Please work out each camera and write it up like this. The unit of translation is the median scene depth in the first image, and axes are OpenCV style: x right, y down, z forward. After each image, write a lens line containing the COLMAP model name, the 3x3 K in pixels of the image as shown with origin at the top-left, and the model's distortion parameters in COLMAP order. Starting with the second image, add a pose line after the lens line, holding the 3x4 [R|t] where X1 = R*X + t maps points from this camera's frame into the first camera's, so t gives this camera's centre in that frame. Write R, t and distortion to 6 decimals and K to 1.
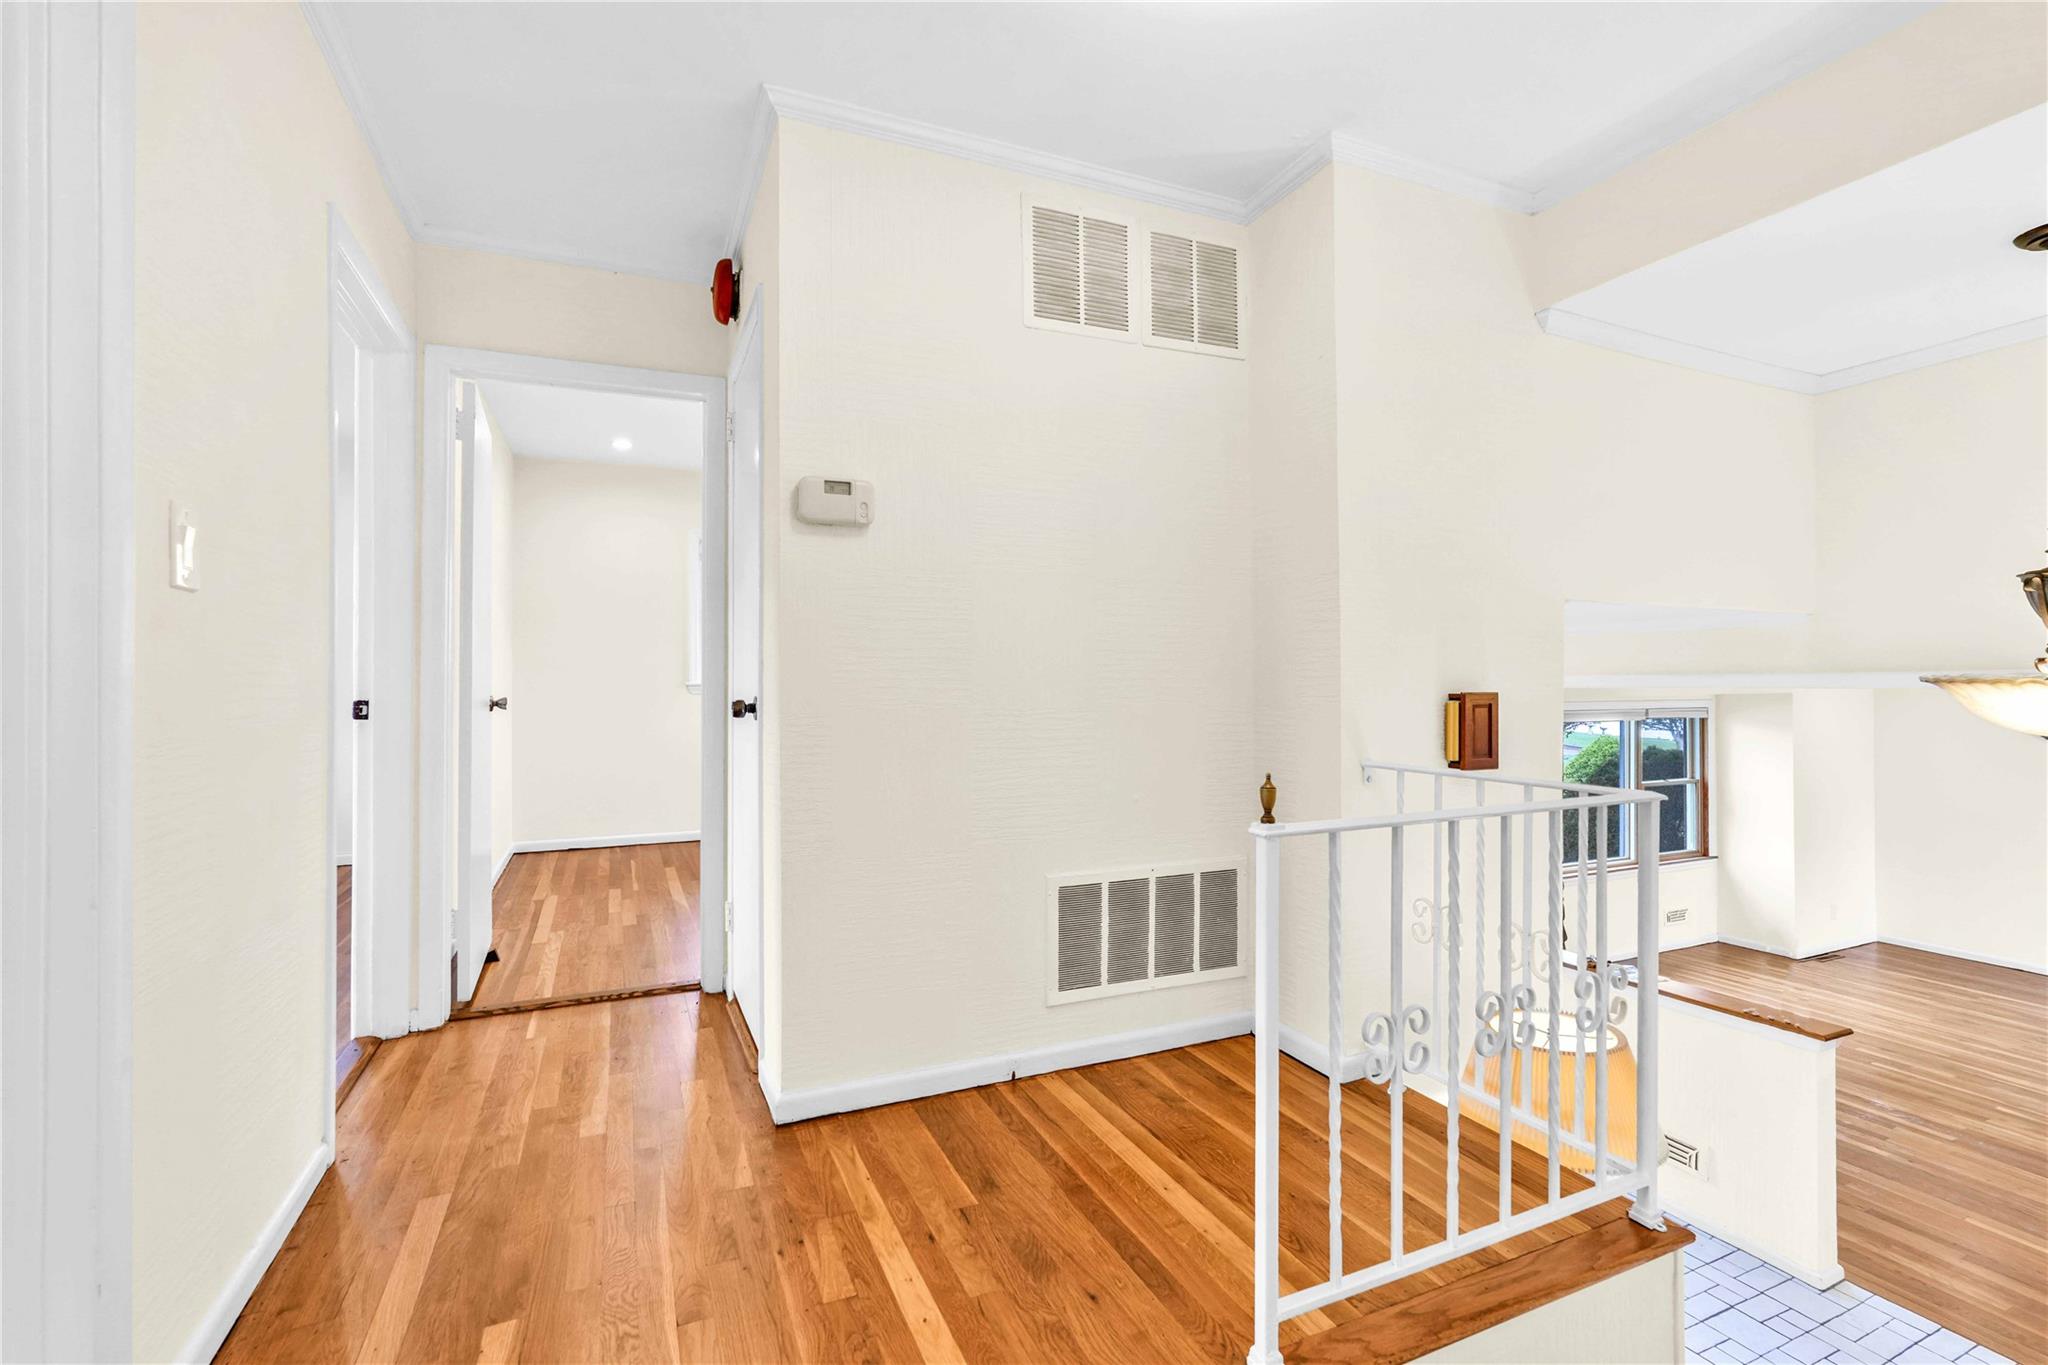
lens RADIAL K [[907.0, 0, 1025.8], [0, 907.0, 678.1], [0, 0, 1]] dist [-0.014642, 0.005388]
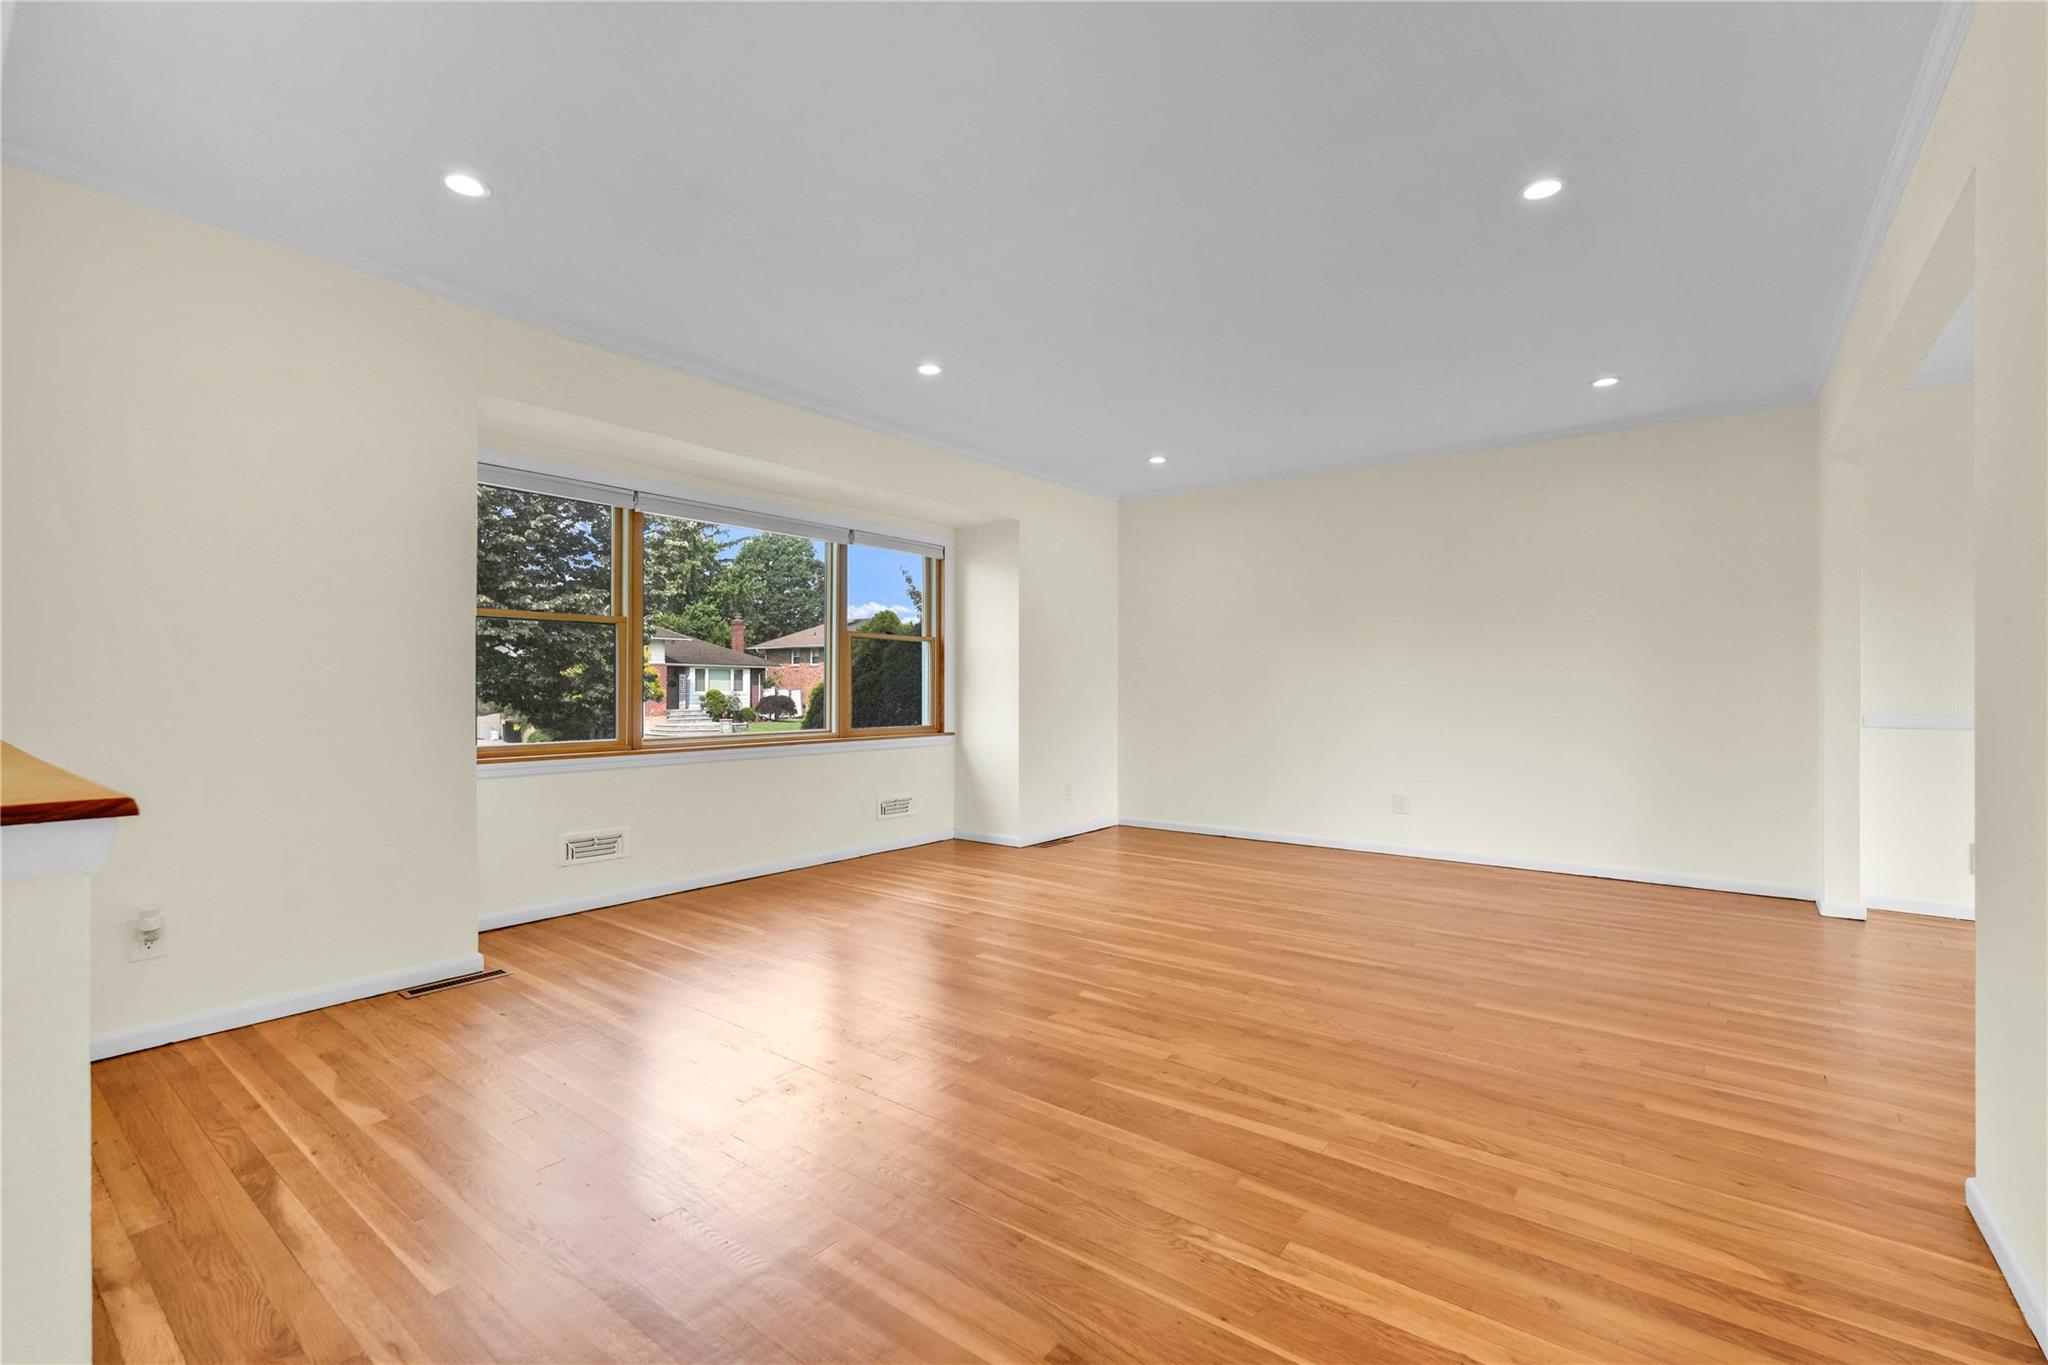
lens RADIAL K [[907.0, 0, 1021.0], [0, 907.0, 691.3], [0, 0, 1]] dist [-0.014642, 0.005388]
pose [[0.879024, 0.002259, 0.476772, 0.446136], [-0.010504, 0.999838, 0.014627, 0.152216], [-0.476662, -0.017866, 0.878905, 0.270839]]
